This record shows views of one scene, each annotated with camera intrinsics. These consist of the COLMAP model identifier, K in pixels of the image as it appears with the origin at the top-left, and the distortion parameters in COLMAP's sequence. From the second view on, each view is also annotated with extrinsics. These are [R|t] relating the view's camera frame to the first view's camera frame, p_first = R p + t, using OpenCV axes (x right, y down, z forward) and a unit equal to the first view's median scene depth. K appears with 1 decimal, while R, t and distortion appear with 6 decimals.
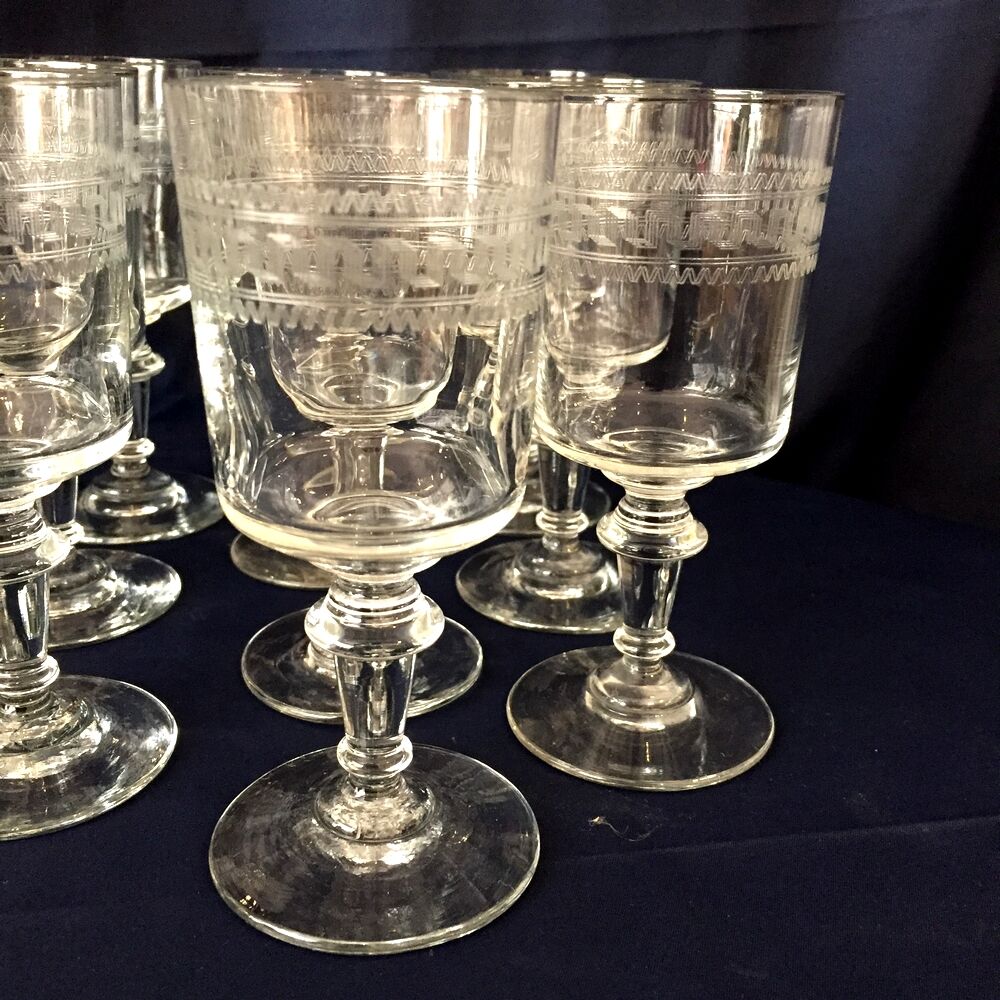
lens RADIAL K [[1339.4, 0, 499.9], [0, 1339.4, 426.7], [0, 0, 1]] dist [0.020903, -0.028484]
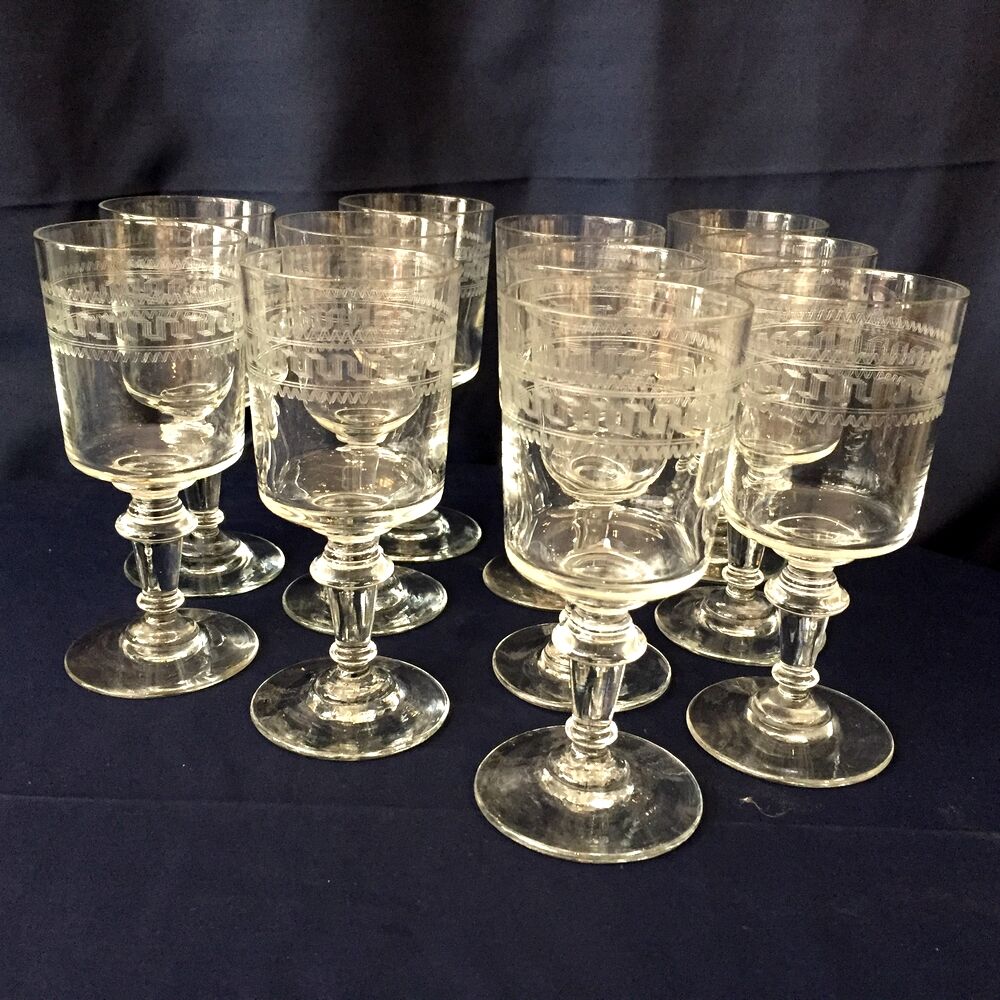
lens RADIAL K [[1113.5, 0, 500.0], [0, 1113.5, 500.0], [0, 0, 1]] dist [0.007588, -0.013678]
pose [[0.981453, 0.076459, -0.175796, 0.001645], [-0.073055, 0.996995, 0.025768, -0.021207], [0.177238, -0.012448, 0.984089, -0.147796]]
